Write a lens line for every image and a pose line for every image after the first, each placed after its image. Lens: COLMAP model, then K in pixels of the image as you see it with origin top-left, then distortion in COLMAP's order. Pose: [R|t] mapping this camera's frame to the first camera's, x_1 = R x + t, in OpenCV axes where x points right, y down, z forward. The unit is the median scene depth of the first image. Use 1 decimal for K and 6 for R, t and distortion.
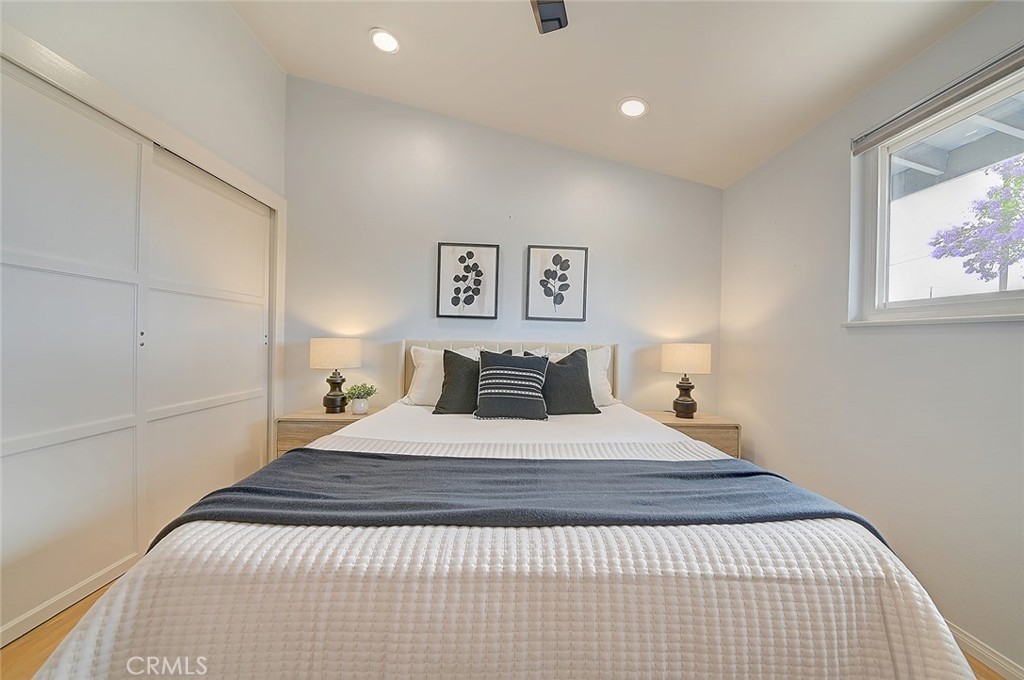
lens RADIAL K [[378.9, 0, 512.0], [0, 378.9, 340.0], [0, 0, 1]] dist [-0.000938, -0.000166]
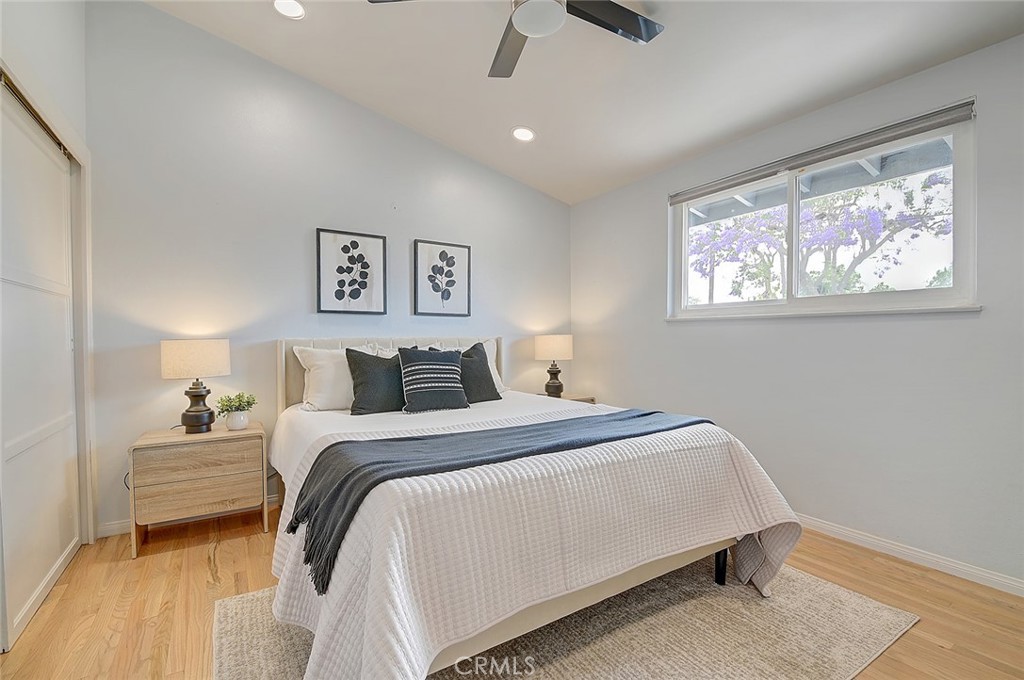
lens RADIAL K [[460.4, 0, 512.0], [0, 460.4, 340.0], [0, 0, 1]] dist [0.000253, -0.000084]
pose [[0.860461, -0.030941, 0.508576, -0.359093], [0.022888, 0.999494, 0.022084, -0.009348], [-0.509002, -0.007362, 0.860734, -0.160314]]
